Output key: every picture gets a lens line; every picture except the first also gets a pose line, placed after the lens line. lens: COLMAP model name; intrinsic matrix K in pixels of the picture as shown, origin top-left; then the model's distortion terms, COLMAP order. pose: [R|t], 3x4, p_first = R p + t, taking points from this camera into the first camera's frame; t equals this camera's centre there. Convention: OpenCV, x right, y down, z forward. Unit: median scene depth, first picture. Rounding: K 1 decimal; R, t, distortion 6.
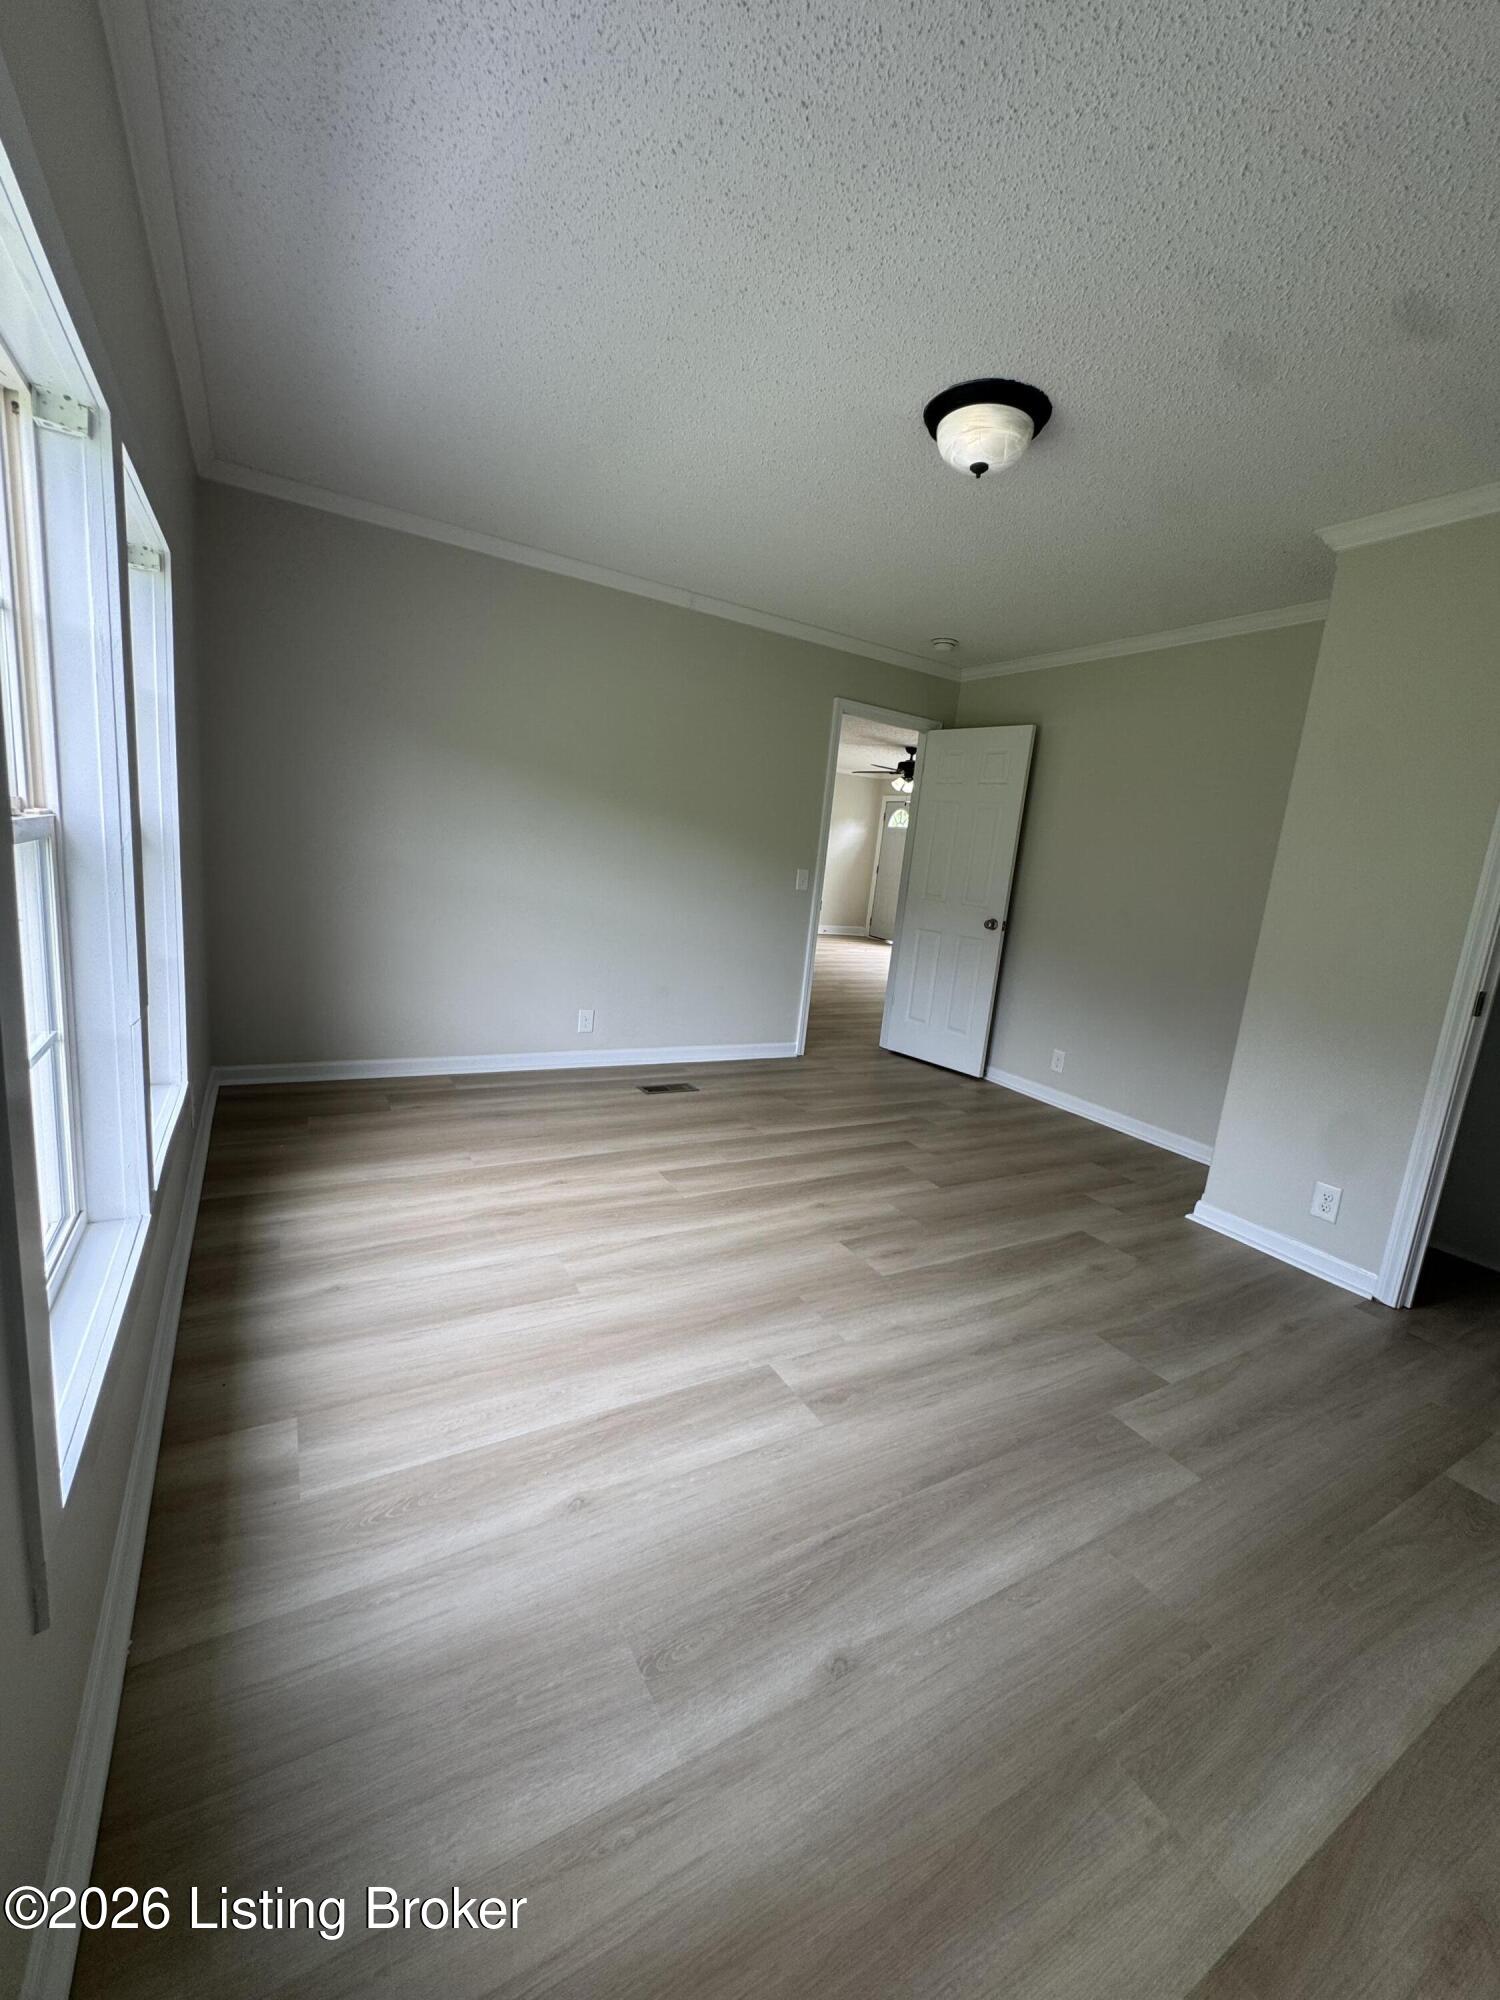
lens RADIAL K [[802.2, 0, 750.6], [0, 802.2, 1001.7], [0, 0, 1]] dist [-0.004252, 0.000361]
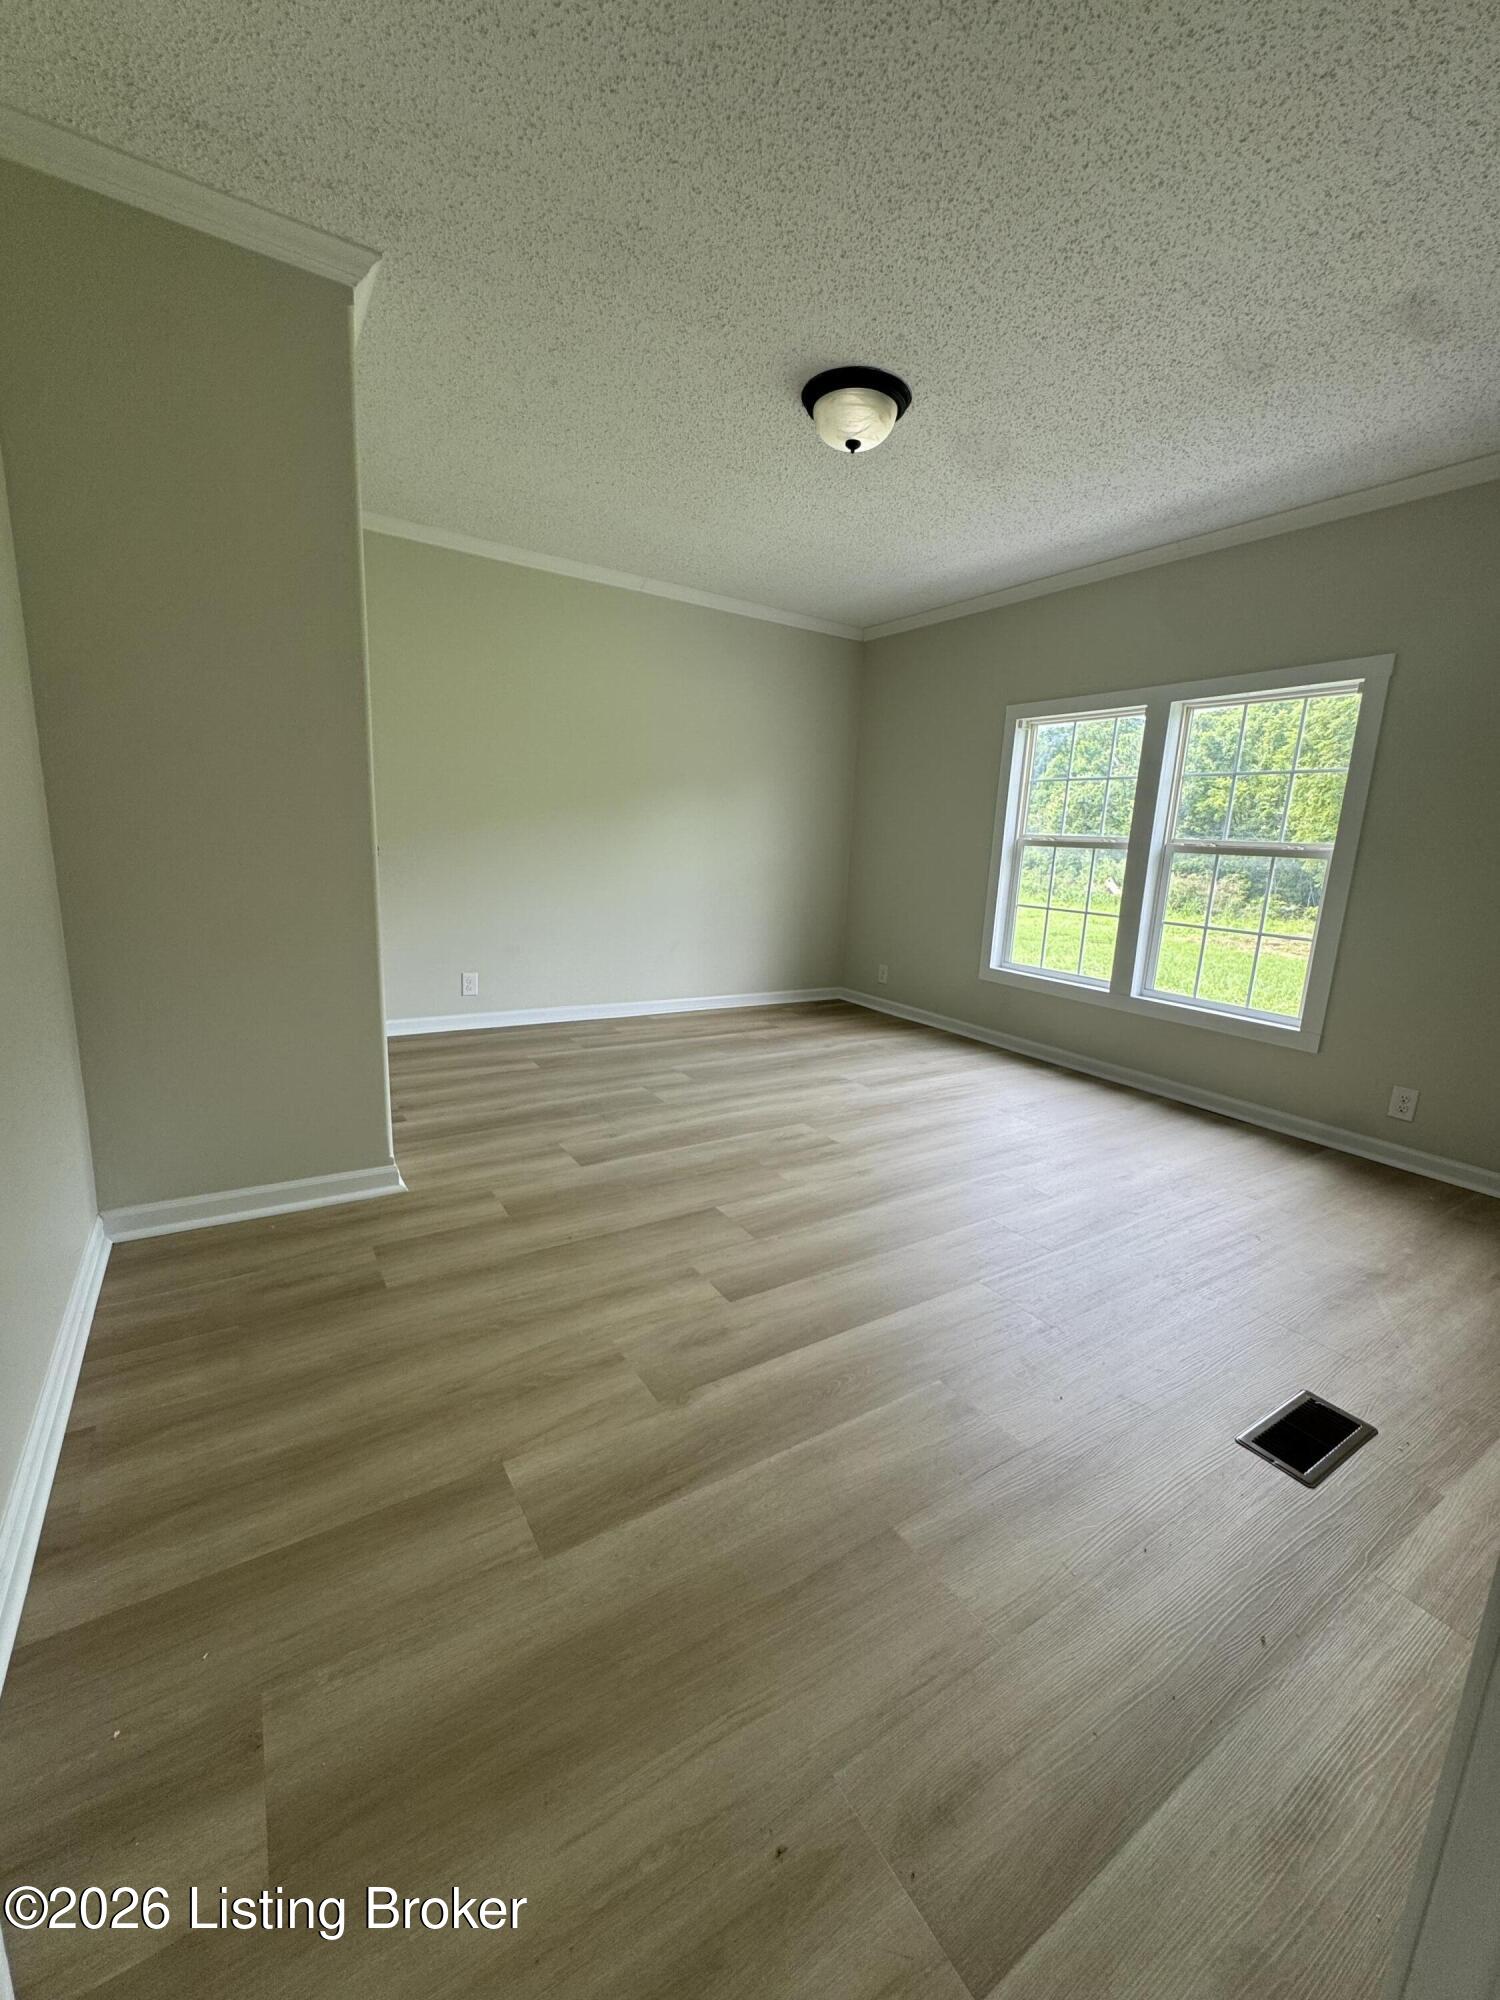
lens RADIAL K [[802.2, 0, 750.1], [0, 802.2, 996.7], [0, 0, 1]] dist [-0.004252, 0.000361]
pose [[-0.988801, -0.132088, -0.069471, 0.315324], [-0.148538, 0.916198, 0.372180, -0.275414], [0.014489, 0.378331, -0.925557, 1.820720]]
